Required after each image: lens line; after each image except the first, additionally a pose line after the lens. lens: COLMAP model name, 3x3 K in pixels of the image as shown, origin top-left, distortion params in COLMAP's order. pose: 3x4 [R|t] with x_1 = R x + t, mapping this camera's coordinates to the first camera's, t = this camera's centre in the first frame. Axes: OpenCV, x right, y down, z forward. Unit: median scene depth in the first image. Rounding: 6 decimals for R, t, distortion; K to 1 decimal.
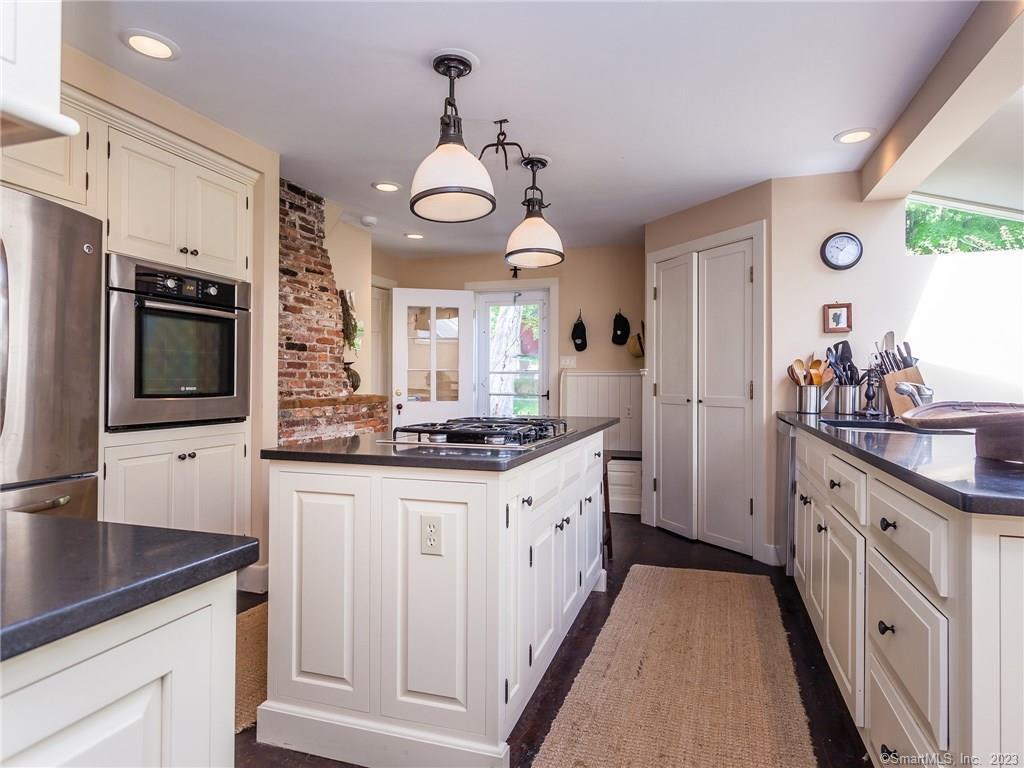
lens RADIAL K [[594.4, 0, 512.0], [0, 594.4, 384.0], [0, 0, 1]] dist [-0.003544, 0.000086]
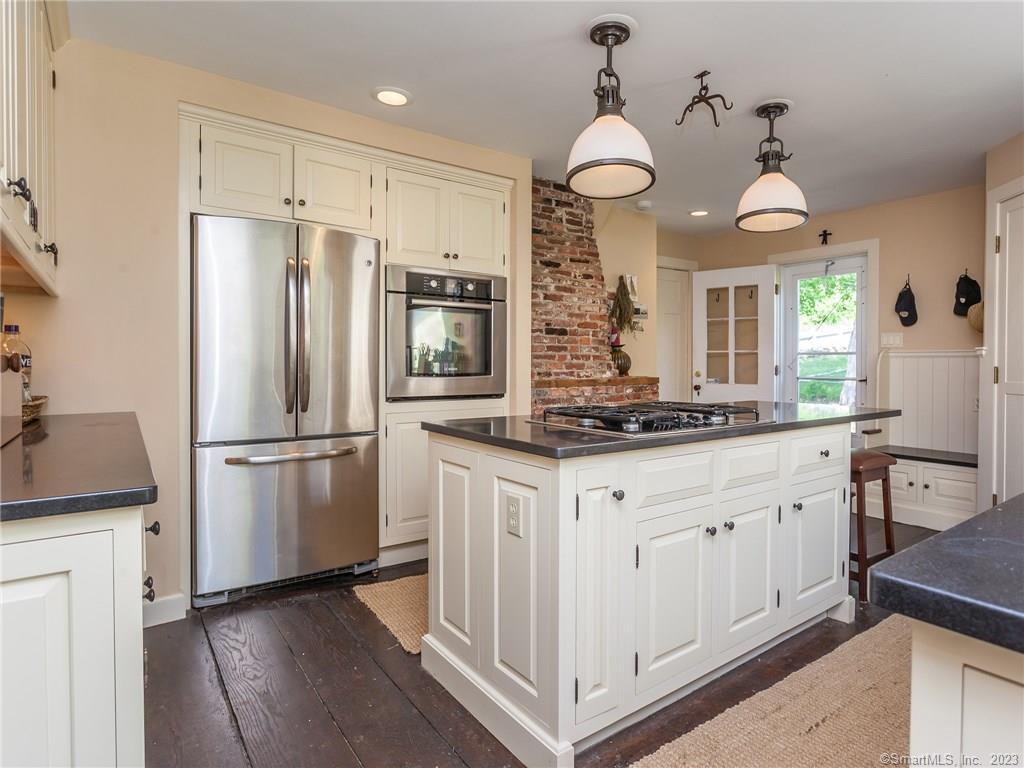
lens RADIAL K [[572.1, 0, 514.5], [0, 572.1, 377.0], [0, 0, 1]] dist [-0.023884, 0.001098]
pose [[0.815741, 0.014531, -0.578235, 0.182571], [-0.003188, 0.999782, 0.020627, -0.000501], [0.578409, -0.014983, 0.815609, 0.091502]]
